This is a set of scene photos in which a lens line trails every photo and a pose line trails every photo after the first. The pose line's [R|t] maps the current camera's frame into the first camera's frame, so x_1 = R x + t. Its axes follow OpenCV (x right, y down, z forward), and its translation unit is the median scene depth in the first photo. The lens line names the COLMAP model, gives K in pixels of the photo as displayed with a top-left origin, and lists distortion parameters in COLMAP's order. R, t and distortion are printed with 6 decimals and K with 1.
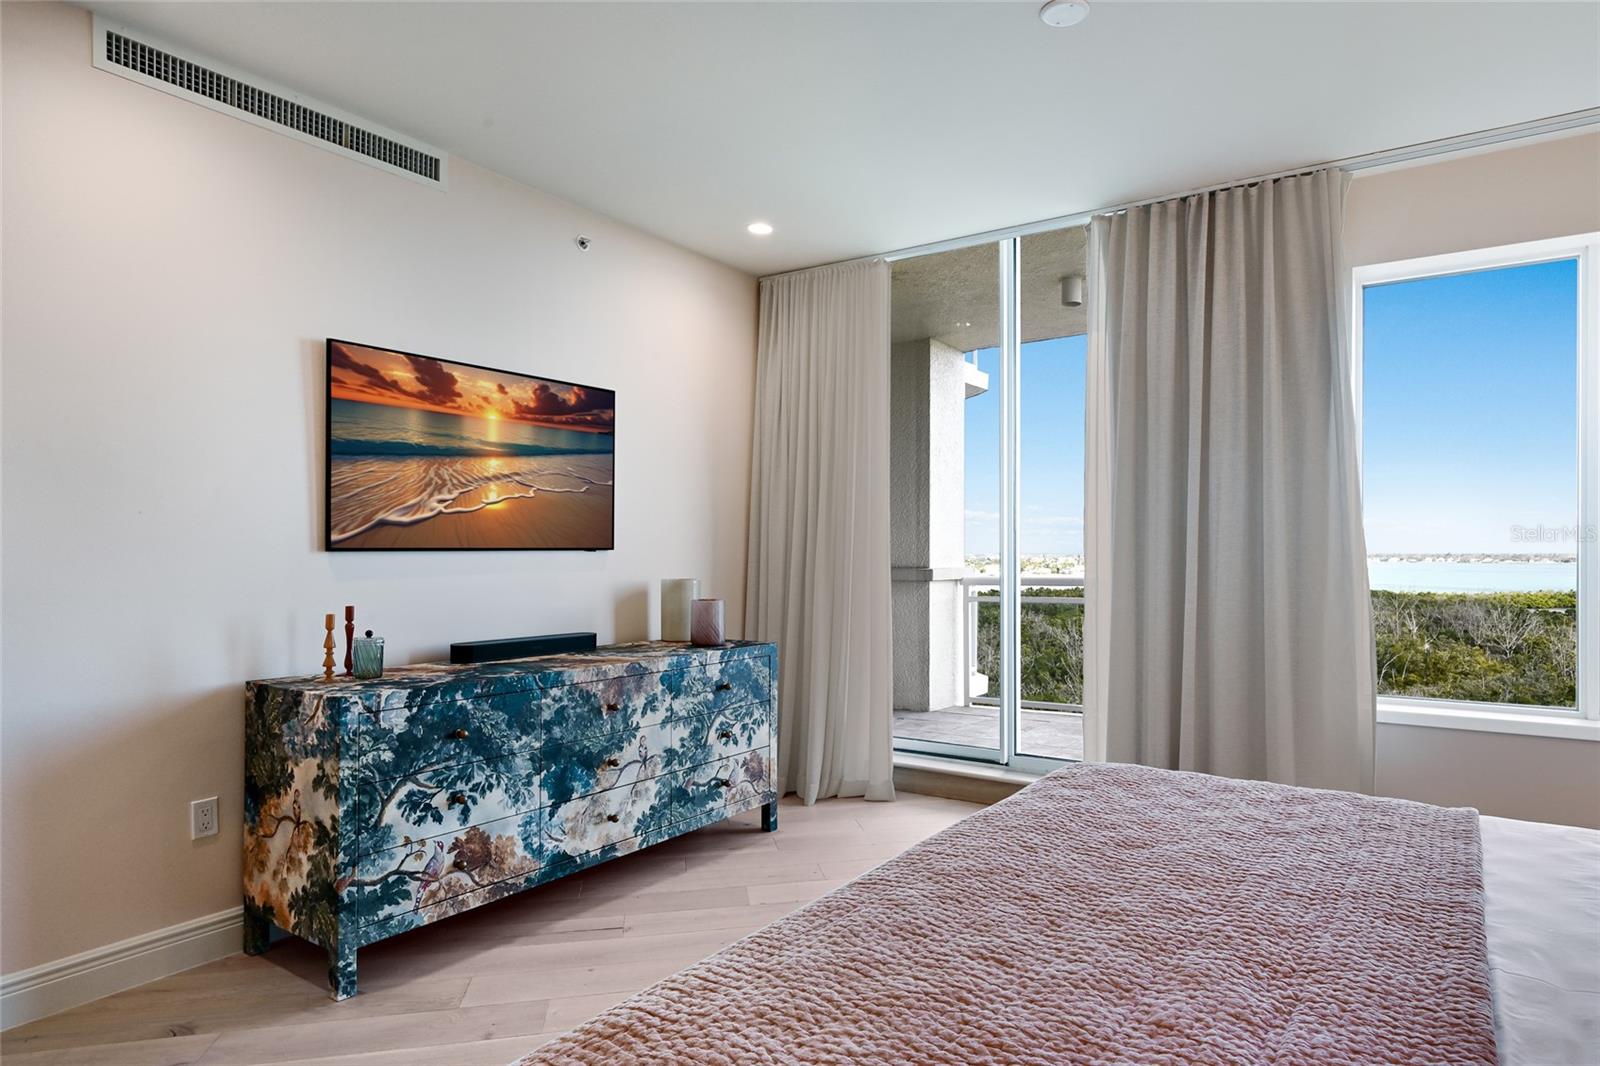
lens RADIAL K [[901.3, 0, 855.0], [0, 901.3, 558.7], [0, 0, 1]] dist [-0.004226, -0.001067]
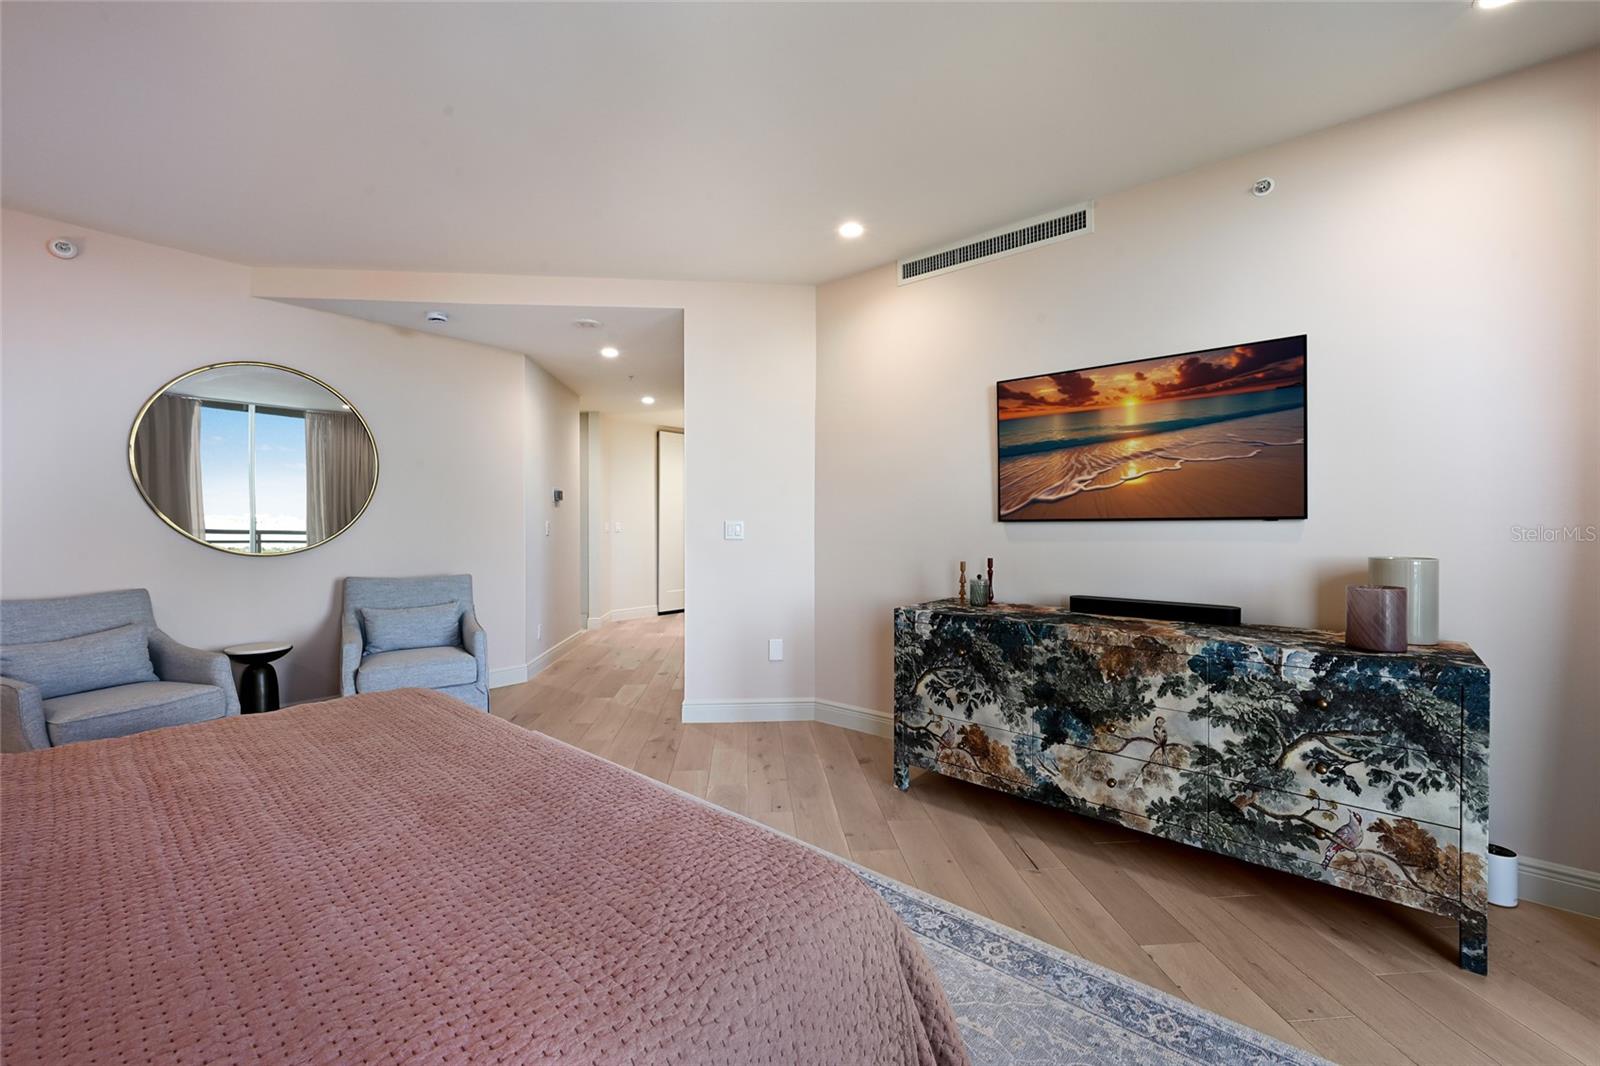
lens RADIAL K [[668.2, 0, 811.3], [0, 668.2, 522.8], [0, 0, 1]] dist [0.001215, -0.008143]
pose [[-0.131494, -0.000874, -0.991317, 0.501133], [-0.004593, 0.999989, -0.000272, -0.004246], [0.991306, 0.004518, -0.131496, 0.726084]]
